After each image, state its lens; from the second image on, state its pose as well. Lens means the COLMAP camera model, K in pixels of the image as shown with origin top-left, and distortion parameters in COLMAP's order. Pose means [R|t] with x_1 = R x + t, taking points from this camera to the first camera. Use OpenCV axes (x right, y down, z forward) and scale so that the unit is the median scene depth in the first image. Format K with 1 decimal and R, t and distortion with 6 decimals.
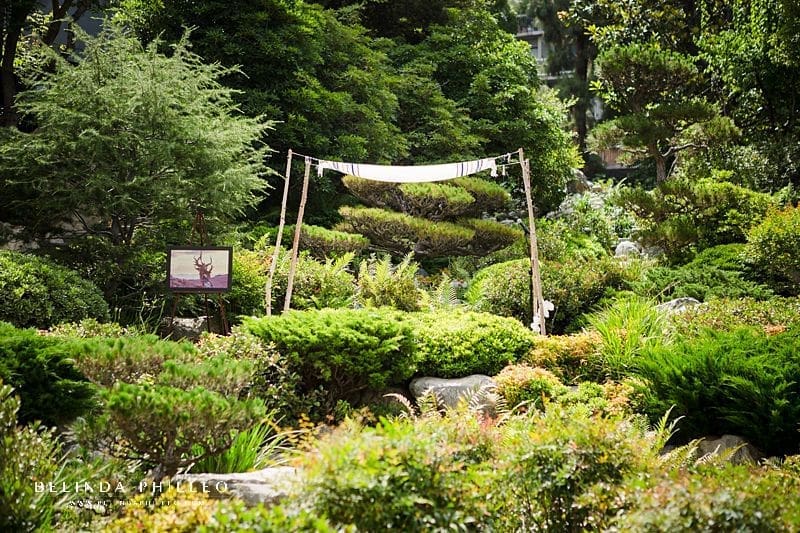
lens RADIAL K [[1763.1, 0, 400.0], [0, 1763.1, 266.5], [0, 0, 1]] dist [-0.240239, -0.208026]
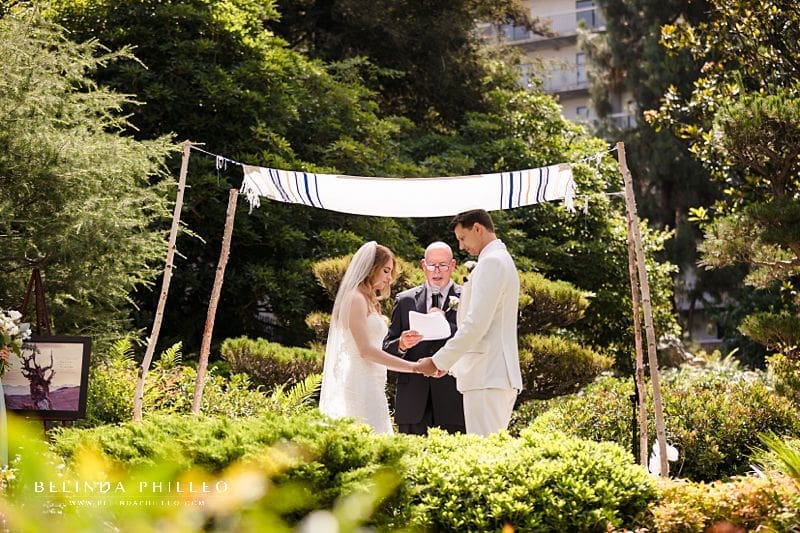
lens RADIAL K [[1763.1, 0, 400.0], [0, 1763.1, 266.5], [0, 0, 1]] dist [-0.240239, -0.208026]
pose [[0.999540, 0.007947, -0.029269, 0.016275], [-0.012518, 0.987121, -0.159488, 0.050503], [0.027625, 0.159781, 0.986766, 0.437782]]
